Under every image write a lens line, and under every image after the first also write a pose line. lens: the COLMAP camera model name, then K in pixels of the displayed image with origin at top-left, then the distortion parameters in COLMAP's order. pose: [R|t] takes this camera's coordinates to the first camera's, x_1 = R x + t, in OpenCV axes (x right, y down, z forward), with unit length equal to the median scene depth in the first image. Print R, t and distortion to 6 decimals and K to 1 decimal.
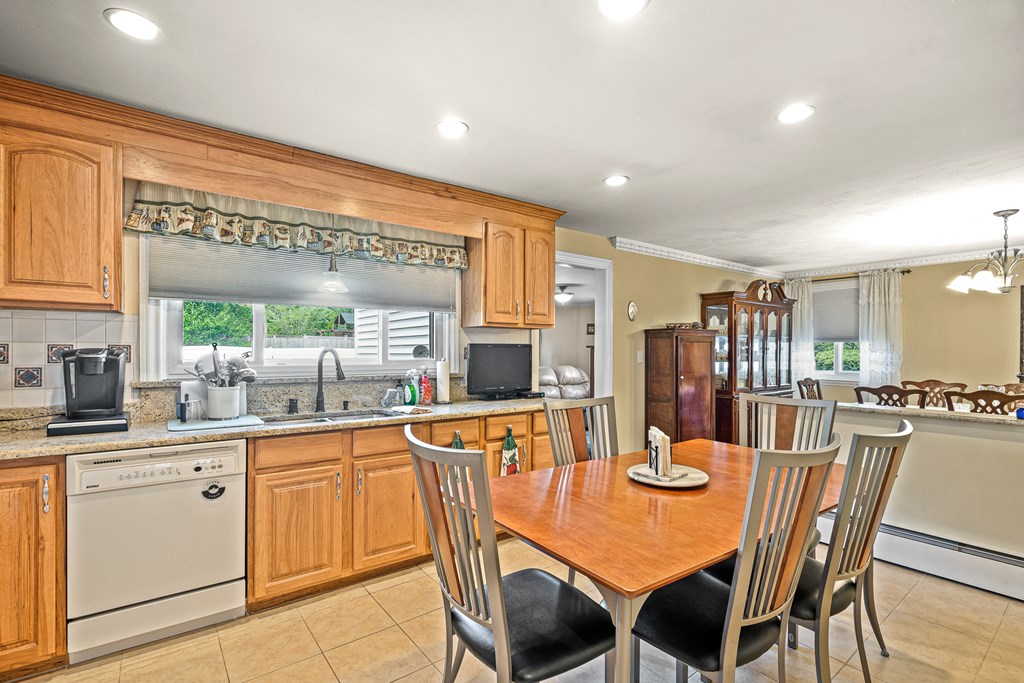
lens RADIAL K [[477.7, 0, 517.0], [0, 477.7, 349.8], [0, 0, 1]] dist [0.000457, 0.000133]
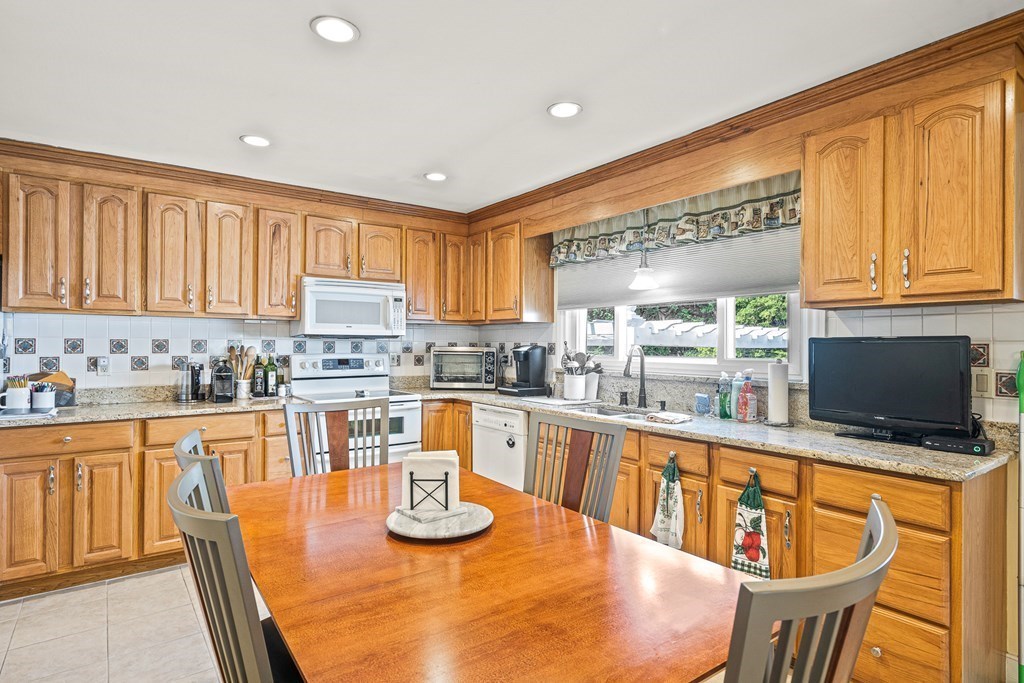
lens RADIAL K [[549.0, 0, 514.7], [0, 549.0, 334.2], [0, 0, 1]] dist [0.002630, 0.000637]
pose [[-0.017613, -0.027292, -0.999472, 0.712543], [-0.011580, 0.999566, -0.027091, 0.008073], [0.999778, 0.011097, -0.017921, 0.709560]]
